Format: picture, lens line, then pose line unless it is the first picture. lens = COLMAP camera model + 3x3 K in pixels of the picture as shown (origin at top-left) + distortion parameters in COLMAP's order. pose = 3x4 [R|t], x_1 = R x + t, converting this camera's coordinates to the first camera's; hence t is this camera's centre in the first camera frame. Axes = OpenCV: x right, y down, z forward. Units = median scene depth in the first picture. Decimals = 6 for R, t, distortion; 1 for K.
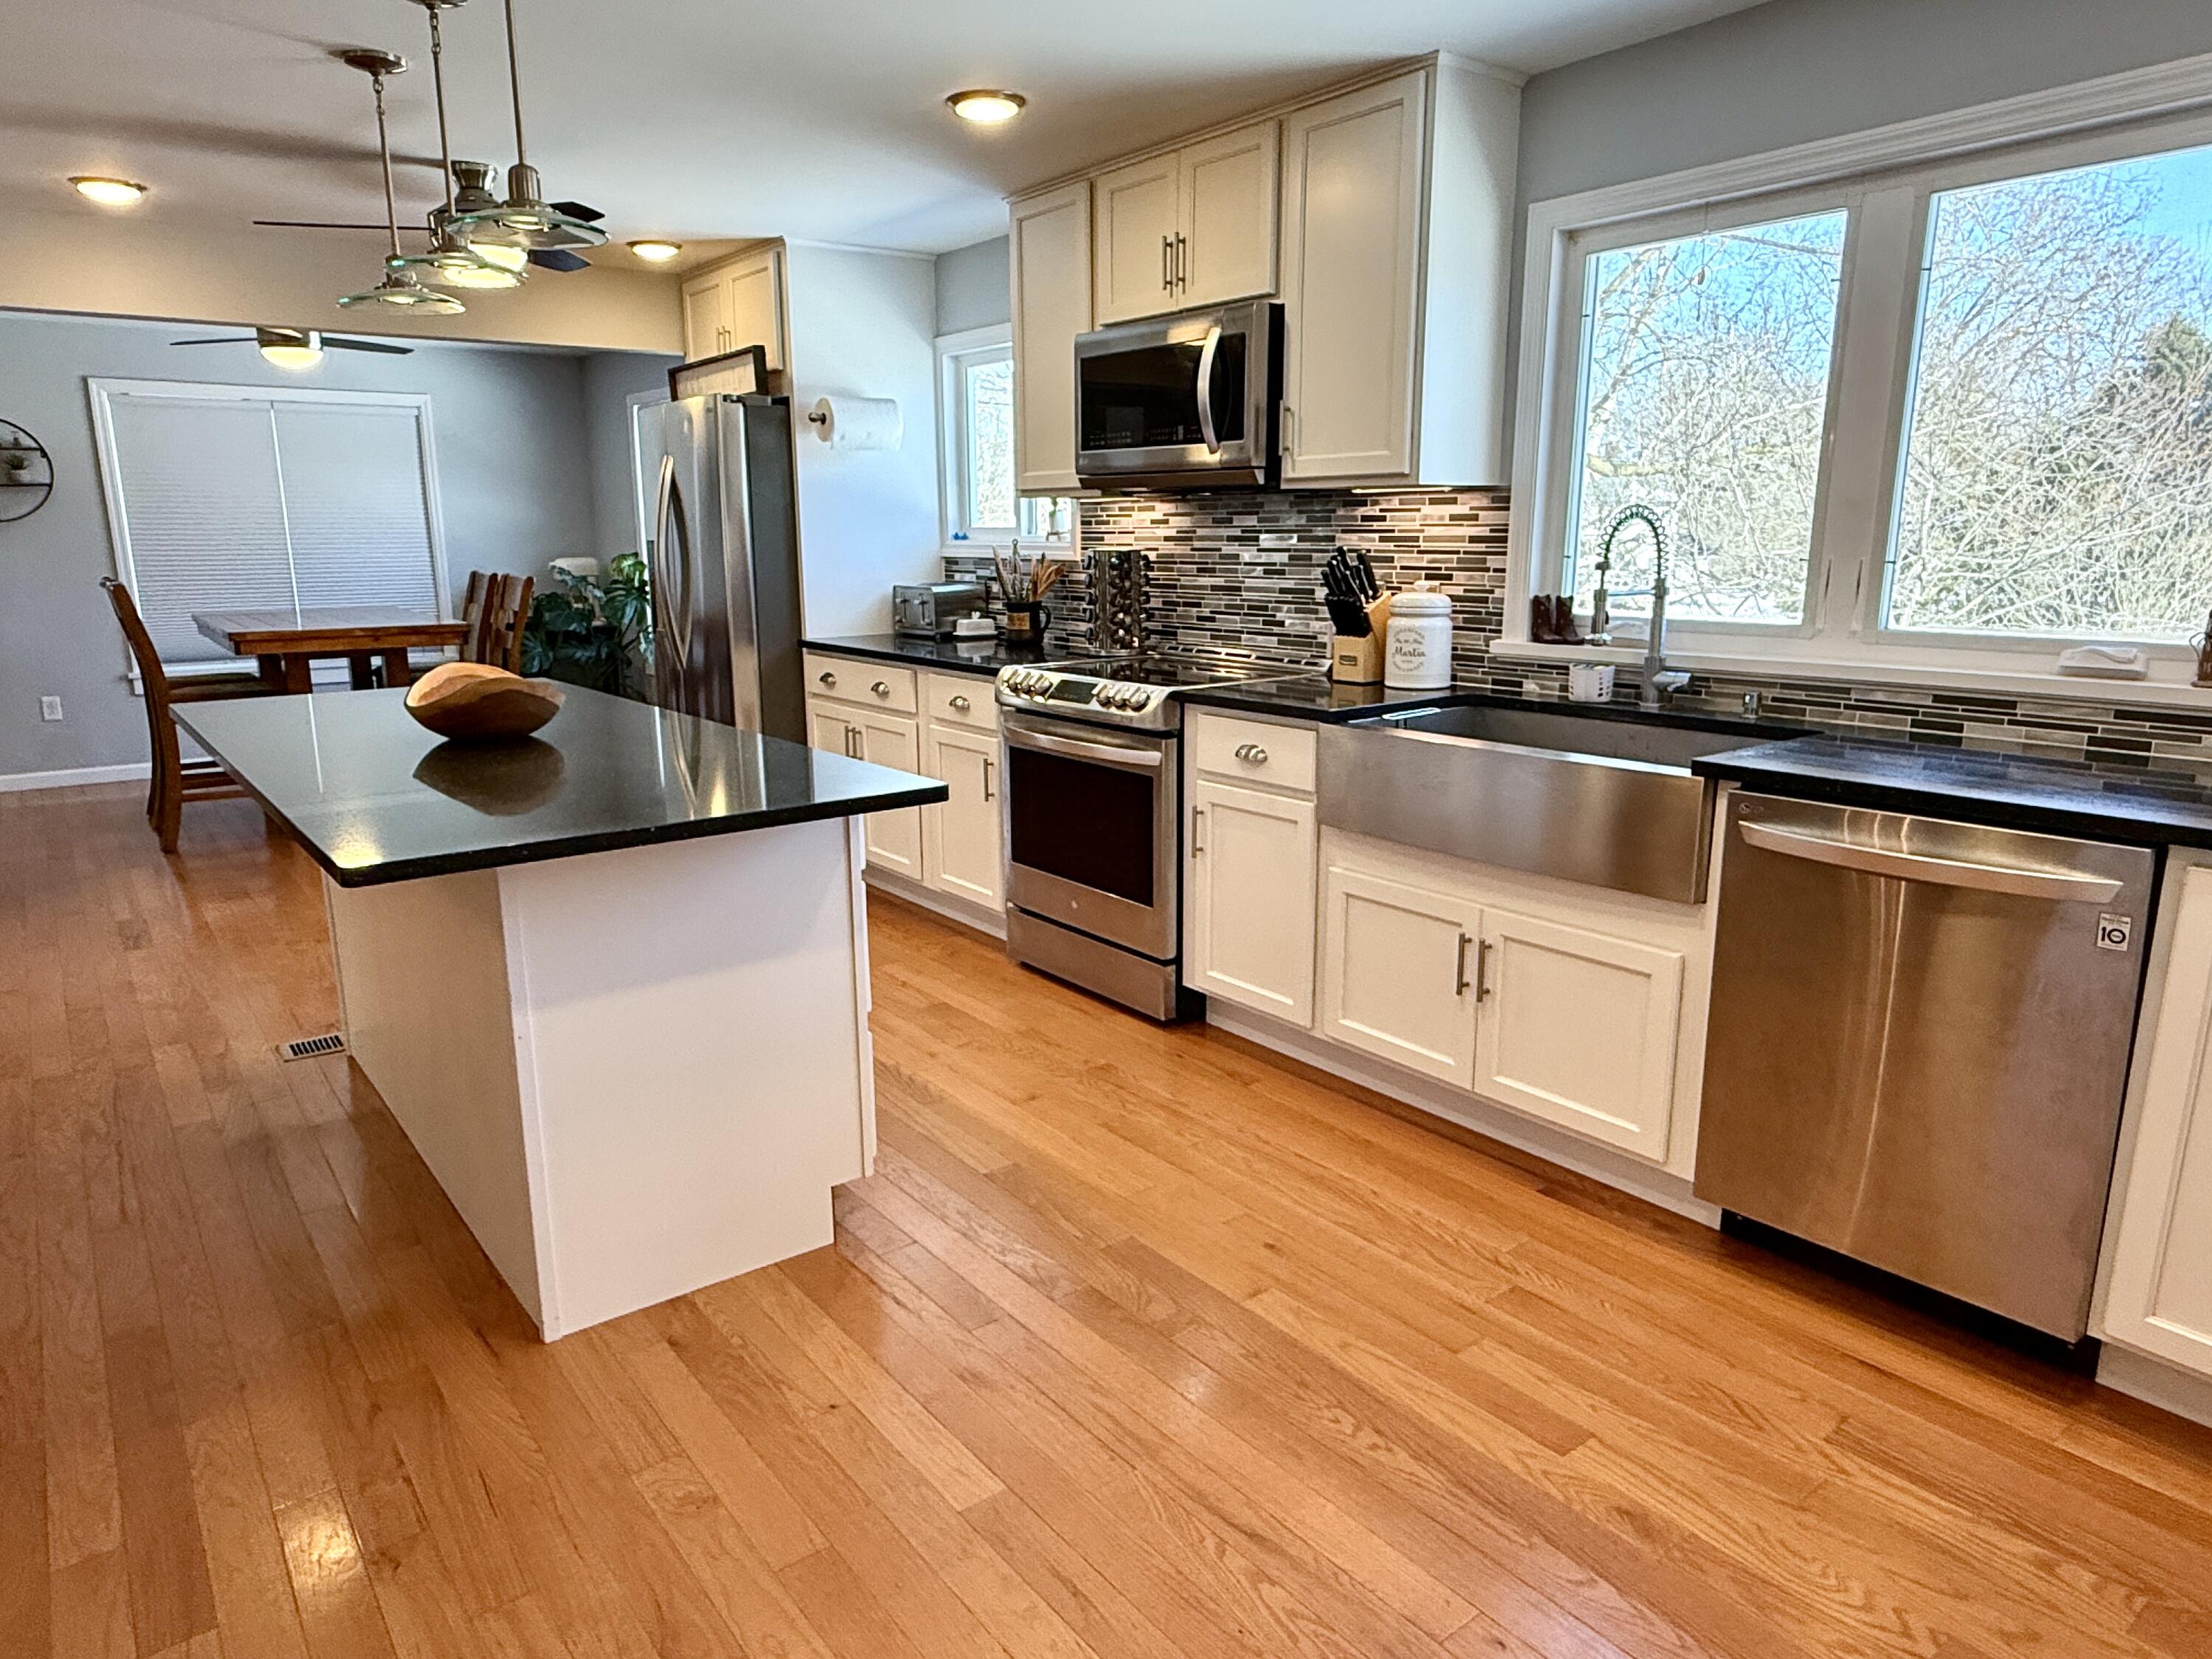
lens RADIAL K [[1369.2, 0, 1106.0], [0, 1369.2, 829.5], [0, 0, 1]] dist [-0.002979, -0.000749]
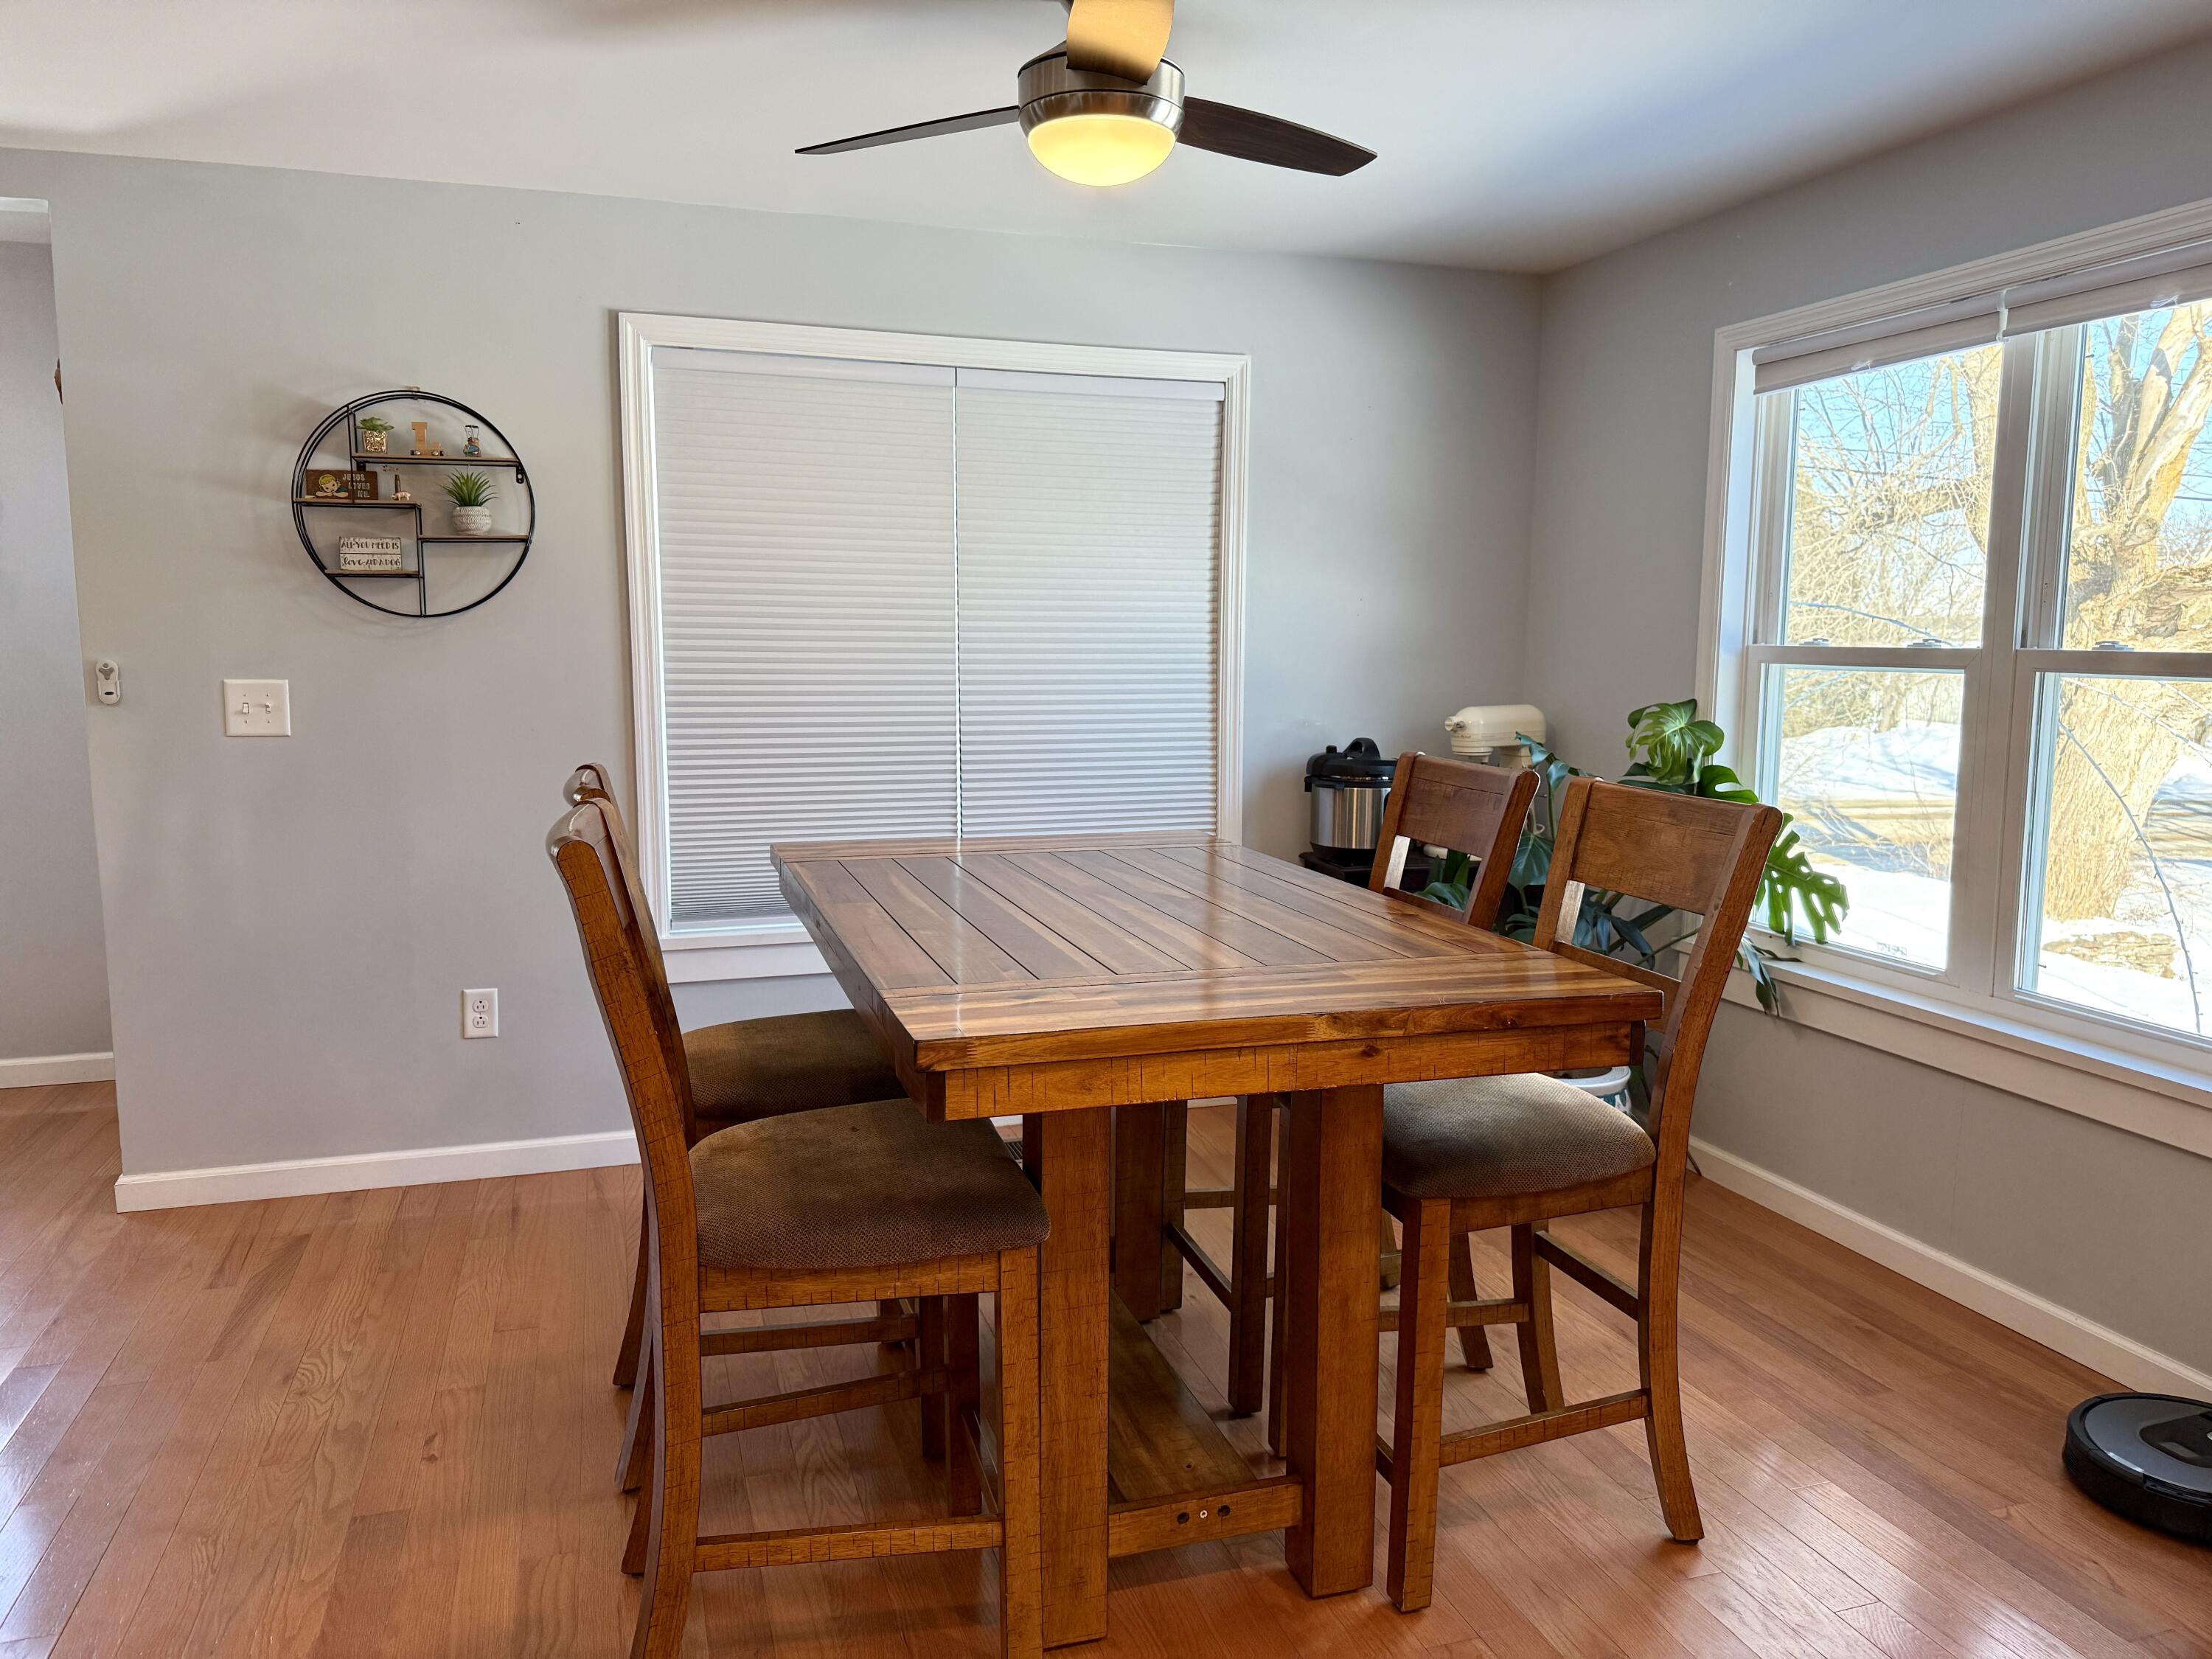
lens RADIAL K [[1538.6, 0, 1106.0], [0, 1538.6, 829.5], [0, 0, 1]] dist [0.001151, -0.000035]
pose [[0.942262, 0.047119, -0.331546, -0.279826], [-0.080184, 0.992997, -0.086762, -0.085583], [0.325136, 0.108337, 0.939441, 0.398902]]
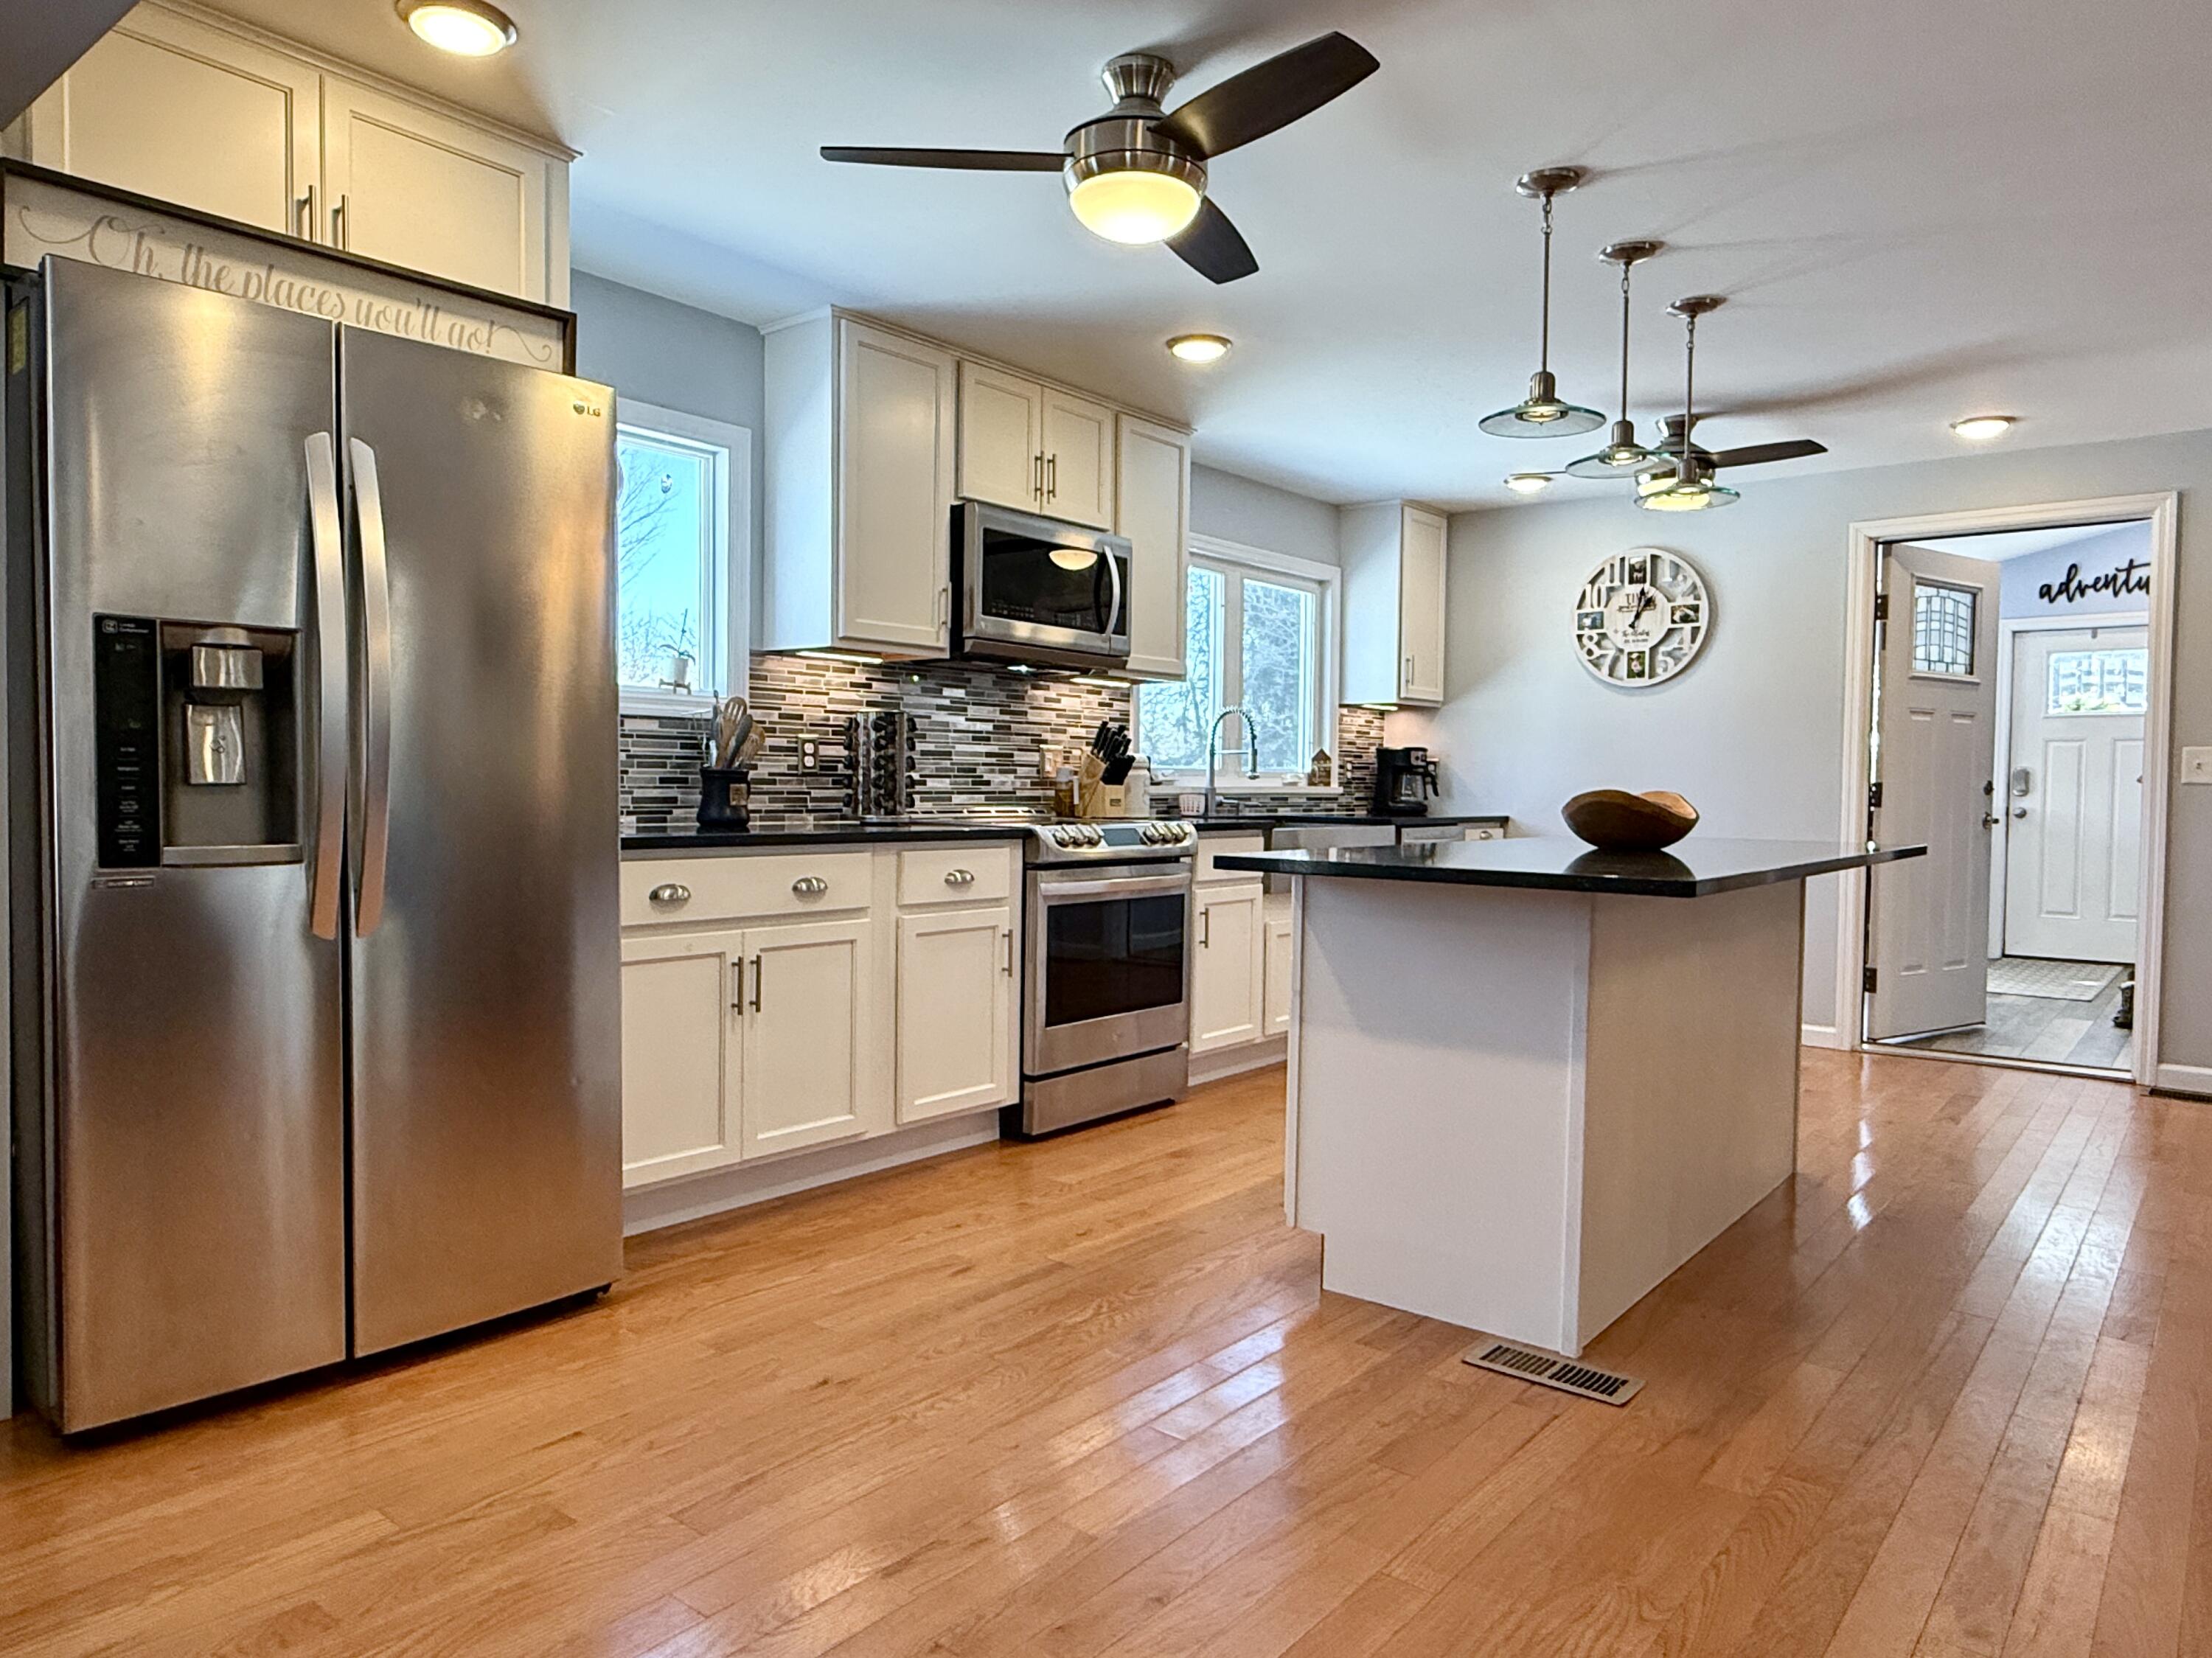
lens RADIAL K [[1425.1, 0, 1106.0], [0, 1425.1, 829.0], [0, 0, 1]] dist [0.002259, 0.000097]
pose [[-0.226613, -0.028403, 0.973571, -1.082318], [0.196135, 0.977767, 0.074179, -0.184738], [-0.954032, 0.207761, -0.216004, 1.190204]]
